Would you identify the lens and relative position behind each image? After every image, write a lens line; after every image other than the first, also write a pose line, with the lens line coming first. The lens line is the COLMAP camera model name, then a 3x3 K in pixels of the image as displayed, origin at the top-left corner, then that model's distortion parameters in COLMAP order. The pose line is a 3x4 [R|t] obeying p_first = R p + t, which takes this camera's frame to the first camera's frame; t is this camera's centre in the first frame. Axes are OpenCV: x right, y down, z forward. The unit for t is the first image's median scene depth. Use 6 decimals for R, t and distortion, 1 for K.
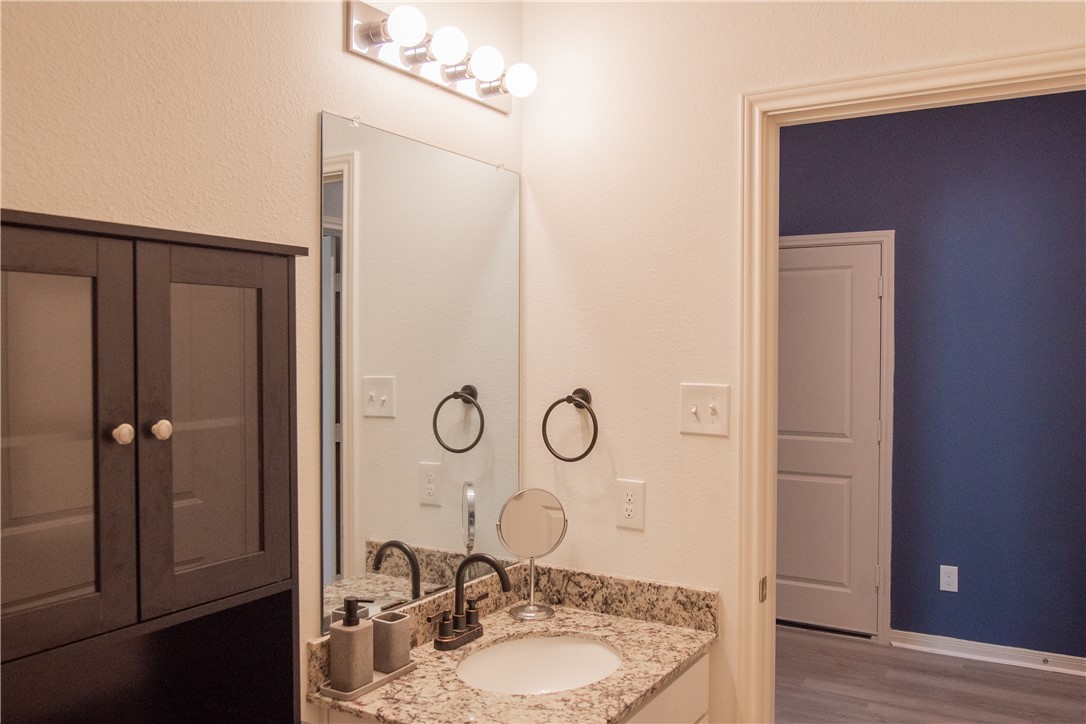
lens RADIAL K [[824.4, 0, 554.6], [0, 824.4, 363.4], [0, 0, 1]] dist [-0.010238, -0.003601]
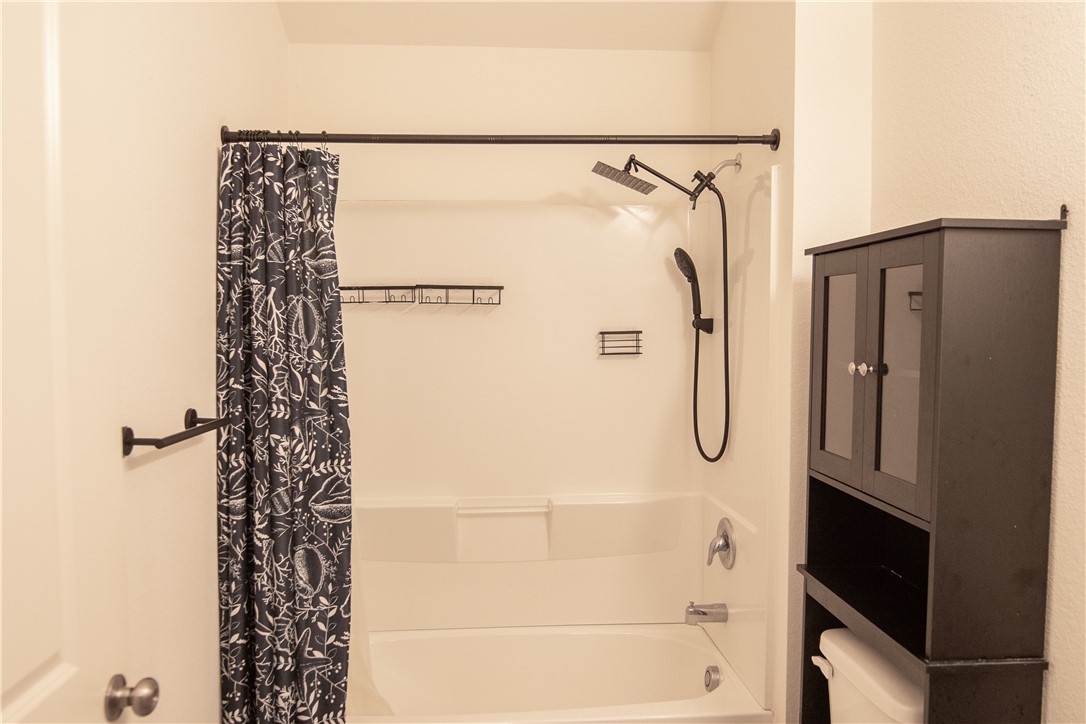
lens RADIAL K [[806.9, 0, 543.0], [0, 806.9, 362.0], [0, 0, 1]] dist [-0.011891, -0.005624]
pose [[-0.818525, 0.015411, -0.574264, 0.802976], [-0.027457, 0.997448, 0.065904, -0.011660], [0.573814, 0.069712, -0.816013, 1.781103]]
